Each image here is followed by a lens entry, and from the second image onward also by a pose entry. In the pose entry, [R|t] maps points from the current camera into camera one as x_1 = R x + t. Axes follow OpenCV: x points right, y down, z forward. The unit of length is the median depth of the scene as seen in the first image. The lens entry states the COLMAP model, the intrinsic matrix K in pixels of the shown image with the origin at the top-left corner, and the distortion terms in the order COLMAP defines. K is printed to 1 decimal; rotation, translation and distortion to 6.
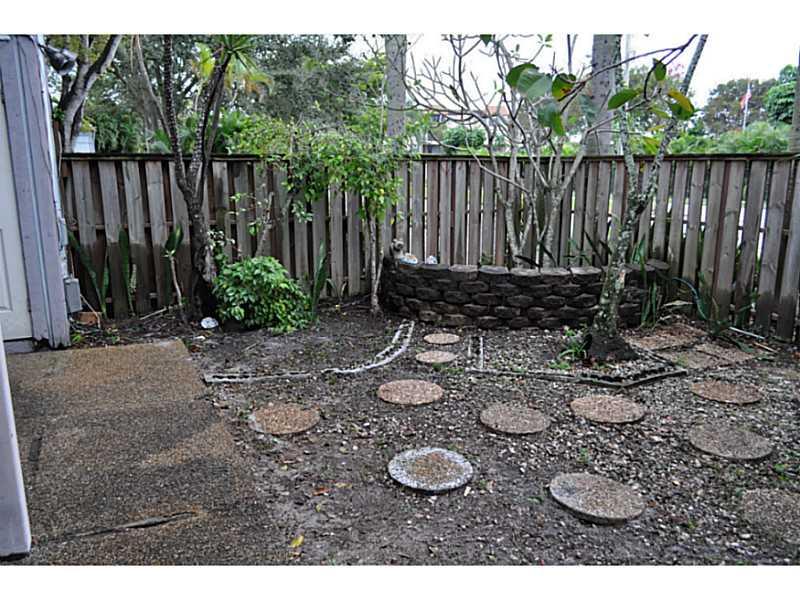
lens RADIAL K [[626.4, 0, 400.0], [0, 626.4, 299.2], [0, 0, 1]] dist [-0.003505, 0.001324]
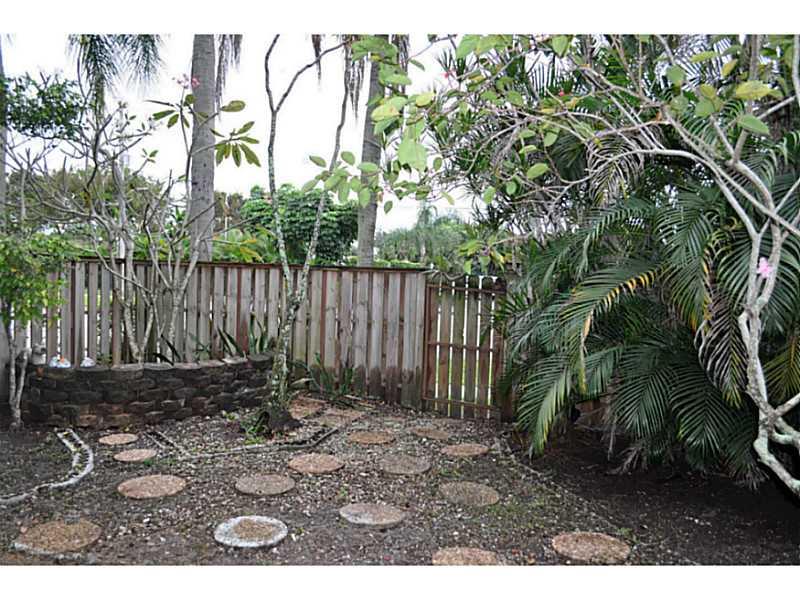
lens RADIAL K [[626.4, 0, 400.2], [0, 626.4, 300.9], [0, 0, 1]] dist [-0.003505, 0.001324]
pose [[0.702777, -0.010113, 0.711338, -0.328183], [0.114758, 0.988415, -0.099326, -0.004377], [-0.702093, 0.151436, 0.695796, -0.042431]]
